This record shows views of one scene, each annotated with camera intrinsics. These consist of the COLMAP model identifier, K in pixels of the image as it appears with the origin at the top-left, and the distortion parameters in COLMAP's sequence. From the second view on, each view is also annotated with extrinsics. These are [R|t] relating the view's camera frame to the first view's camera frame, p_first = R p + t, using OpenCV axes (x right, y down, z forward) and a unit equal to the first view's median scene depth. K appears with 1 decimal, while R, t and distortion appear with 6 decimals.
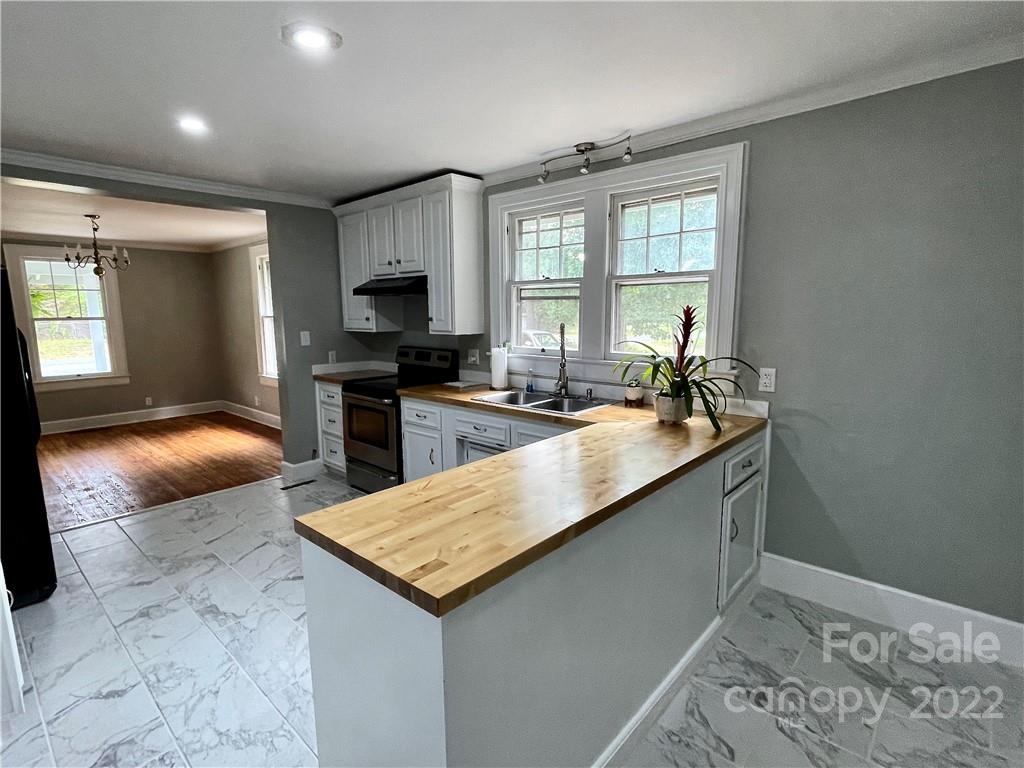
lens RADIAL K [[515.6, 0, 512.0], [0, 515.6, 384.0], [0, 0, 1]] dist [-0.002706, 0.000446]
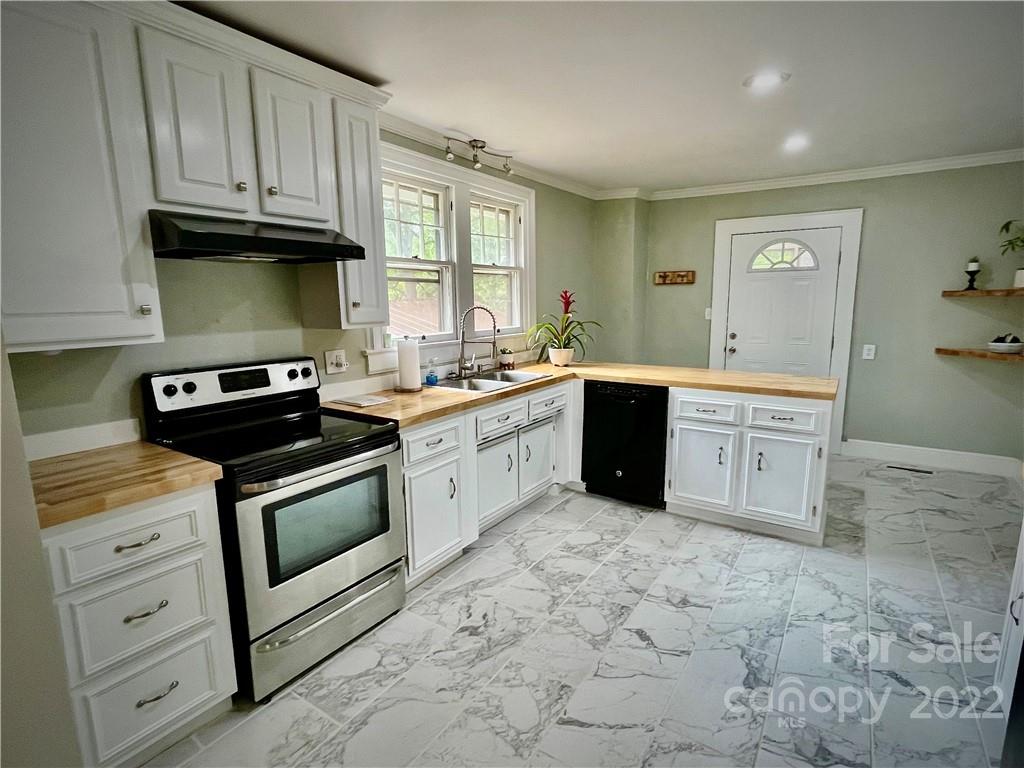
lens RADIAL K [[515.6, 0, 512.0], [0, 515.6, 384.0], [0, 0, 1]] dist [-0.002706, 0.000446]
pose [[-0.143940, -0.147741, 0.978496, -1.023895], [0.159678, 0.972368, 0.170305, -0.137659], [-0.976619, 0.180758, -0.116372, 1.153676]]
